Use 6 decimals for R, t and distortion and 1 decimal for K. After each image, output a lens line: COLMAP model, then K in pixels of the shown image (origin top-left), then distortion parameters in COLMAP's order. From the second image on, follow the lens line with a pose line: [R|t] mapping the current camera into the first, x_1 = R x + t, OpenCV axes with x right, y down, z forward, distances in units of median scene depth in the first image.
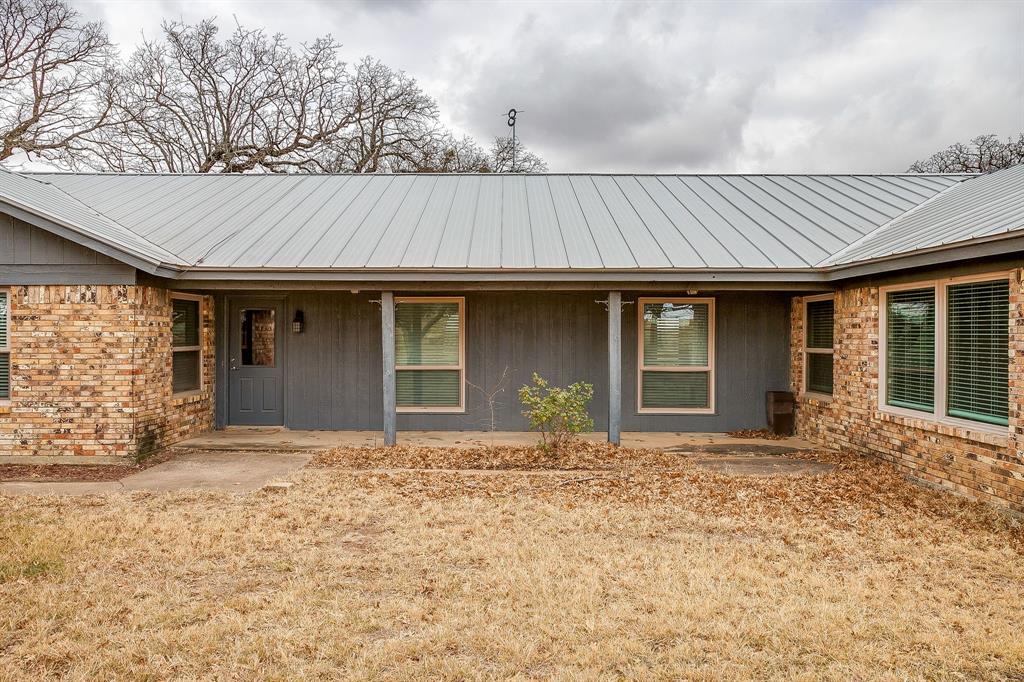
lens RADIAL K [[743.4, 0, 512.0], [0, 743.4, 341.0], [0, 0, 1]] dist [-0.000222, 0.000814]
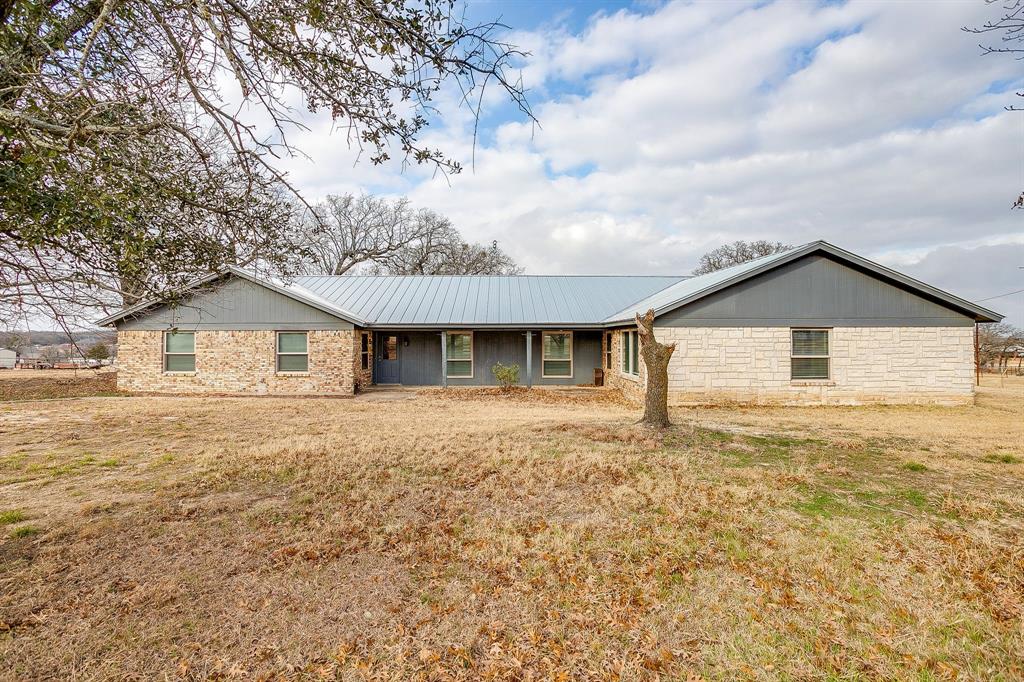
lens RADIAL K [[499.6, 0, 512.0], [0, 499.6, 341.0], [0, 0, 1]] dist [-0.040501, 0.030629]
pose [[0.999916, -0.003817, 0.012392, 0.051919], [0.003932, 0.999949, -0.009265, -0.012994], [-0.012356, 0.009313, 0.999880, -0.763262]]
